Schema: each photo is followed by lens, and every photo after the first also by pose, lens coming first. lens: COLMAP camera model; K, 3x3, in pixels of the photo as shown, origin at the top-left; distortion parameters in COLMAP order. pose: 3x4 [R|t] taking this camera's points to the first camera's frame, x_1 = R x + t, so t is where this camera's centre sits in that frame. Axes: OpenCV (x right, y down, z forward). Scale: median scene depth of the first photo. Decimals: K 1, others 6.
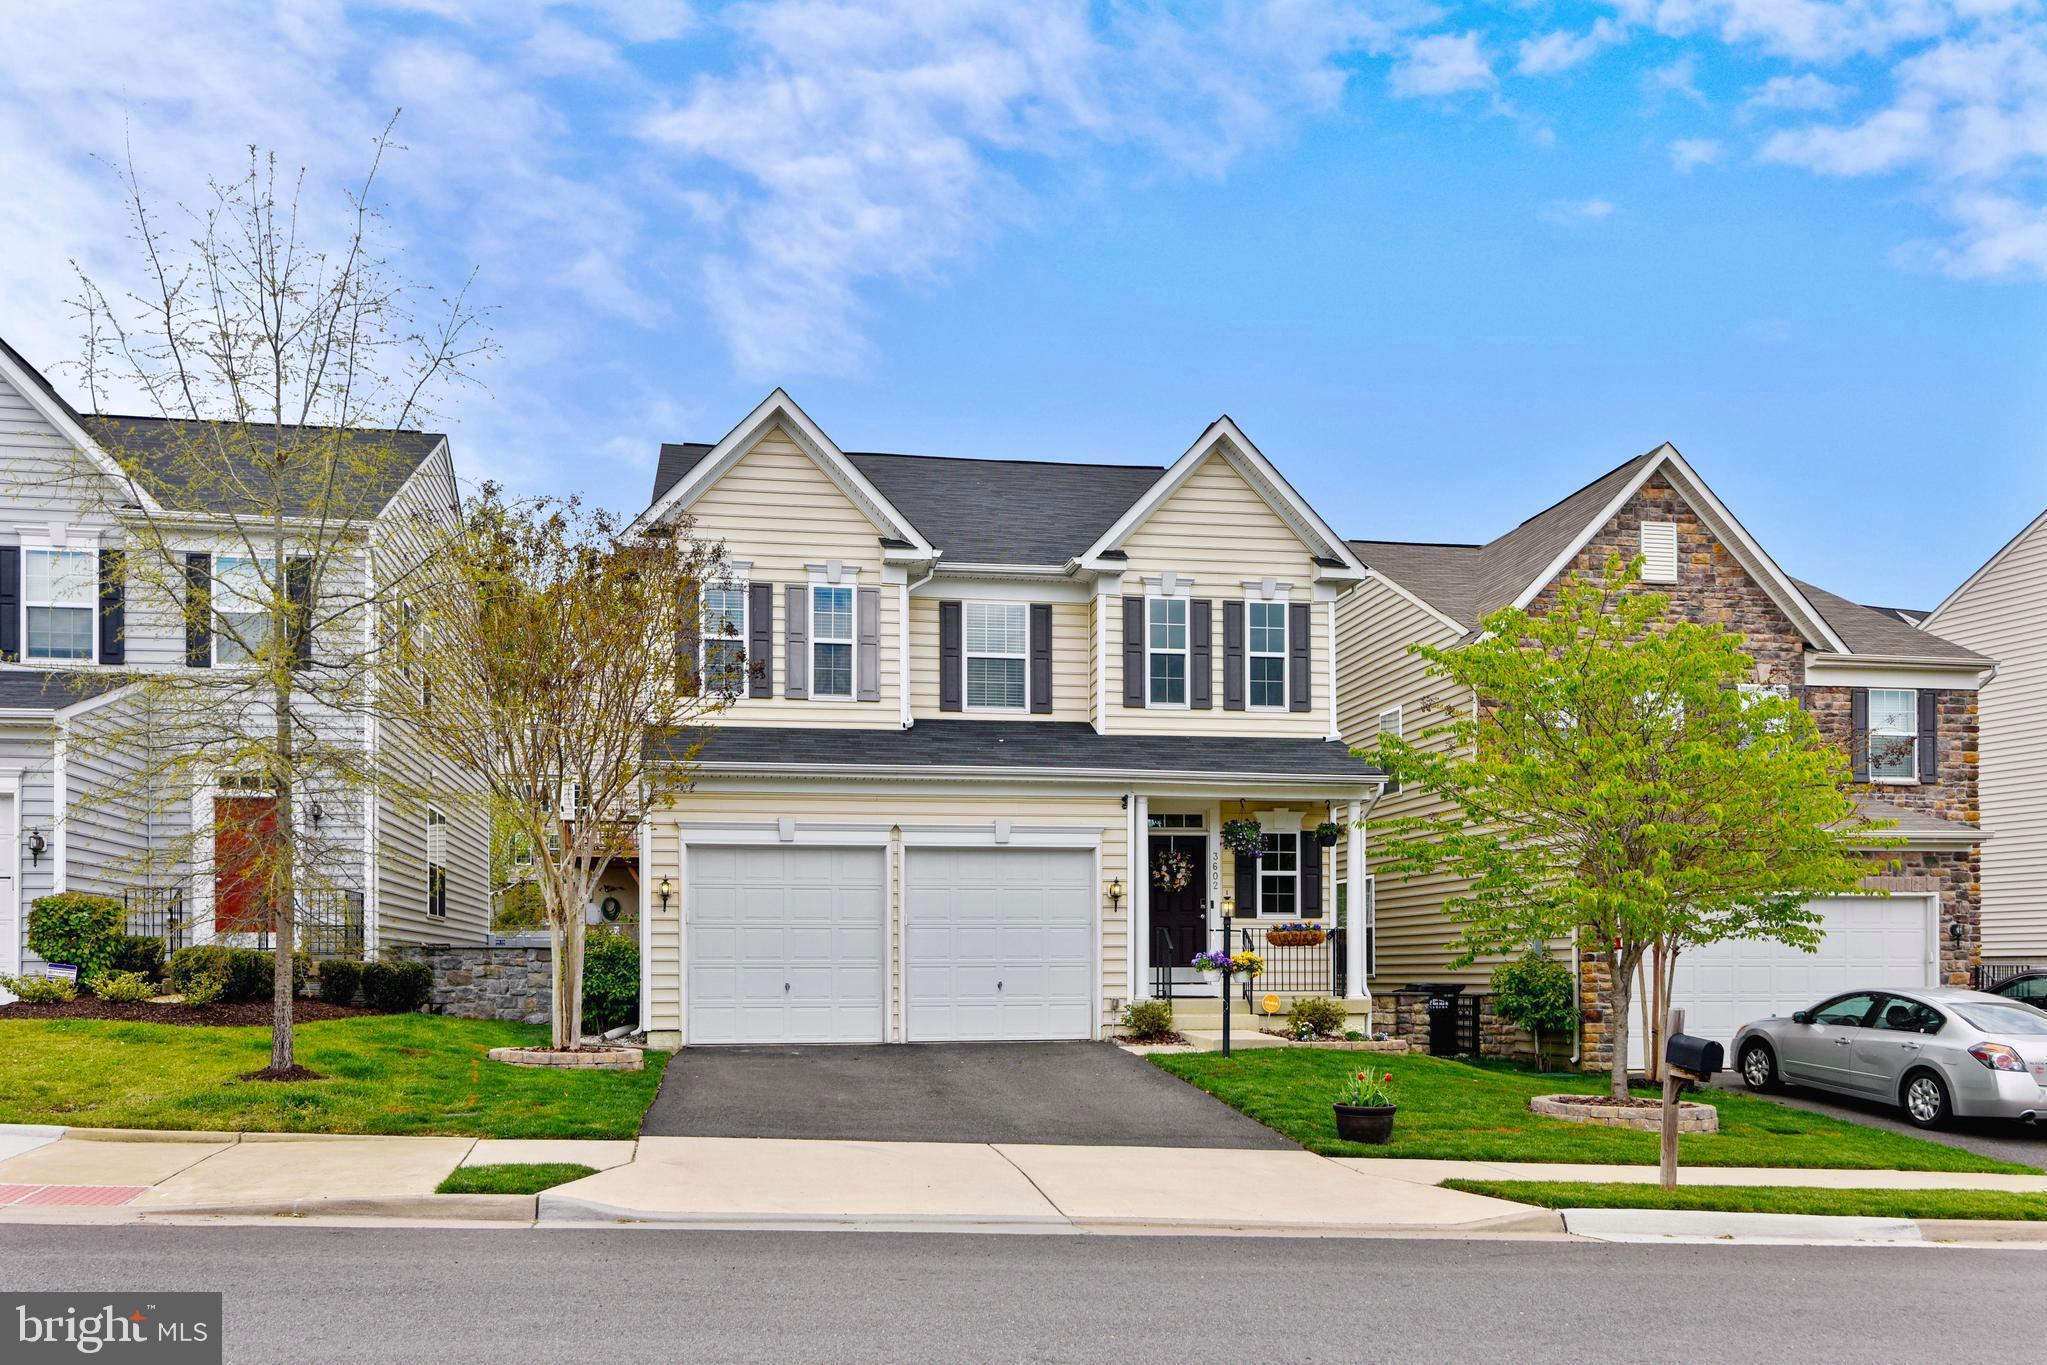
lens RADIAL K [[1646.0, 0, 1025.9], [0, 1646.0, 682.5], [0, 0, 1]] dist [0.003203, 0.000422]
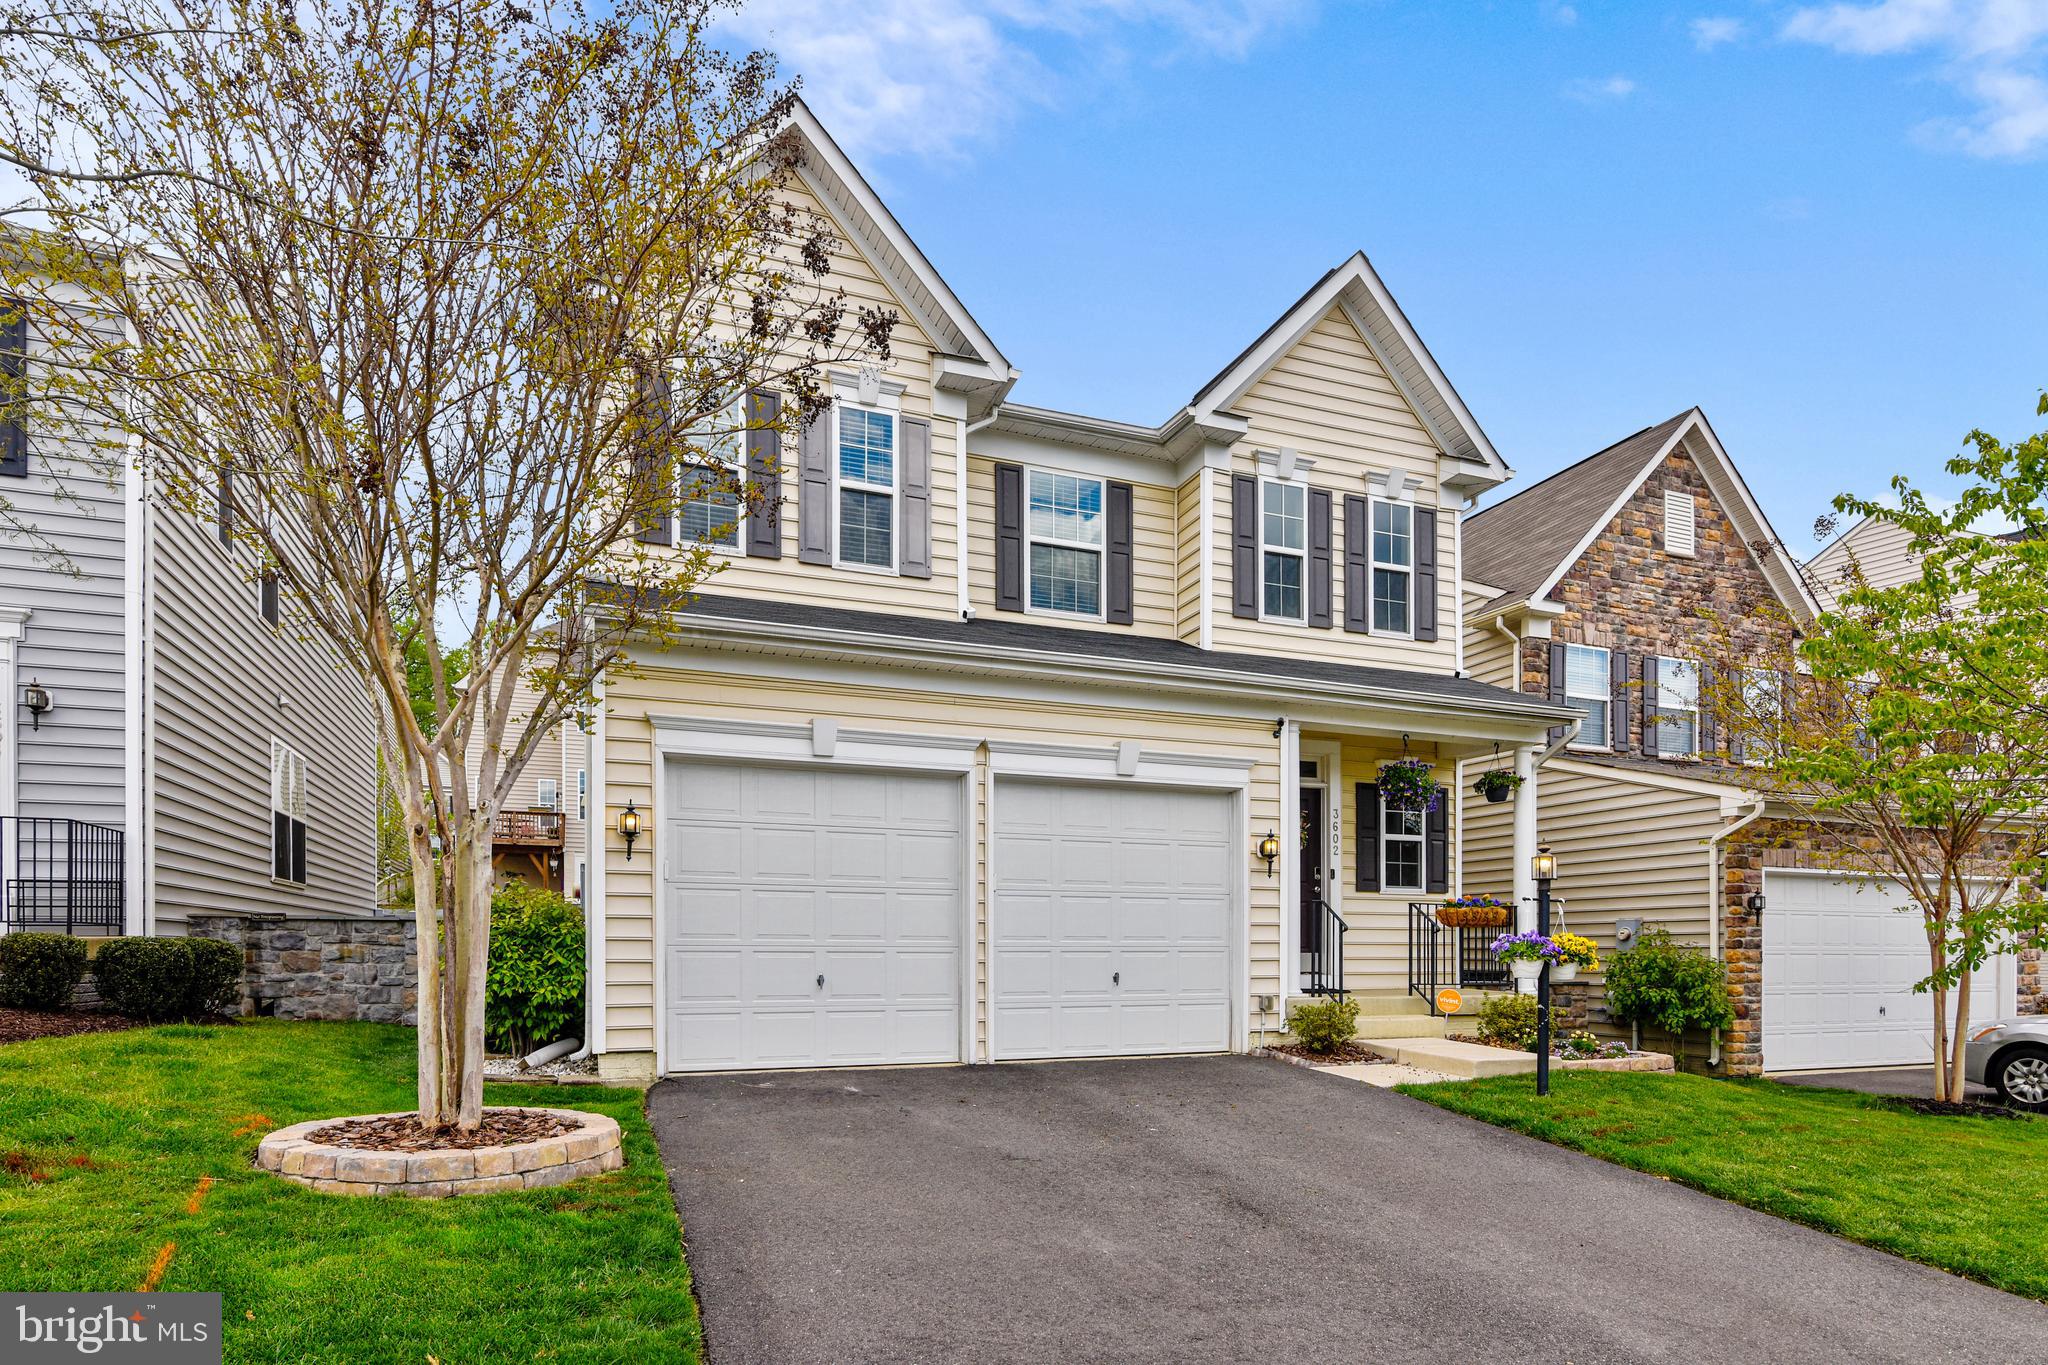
lens RADIAL K [[1062.1, 0, 966.6], [0, 1062.1, 847.5], [0, 0, 1]] dist [-0.001661, -0.001400]
pose [[0.986526, 0.021558, 0.162179, -0.140654], [-0.034337, 0.996485, 0.076413, 0.088153], [-0.159962, -0.080952, 0.983798, 0.522060]]
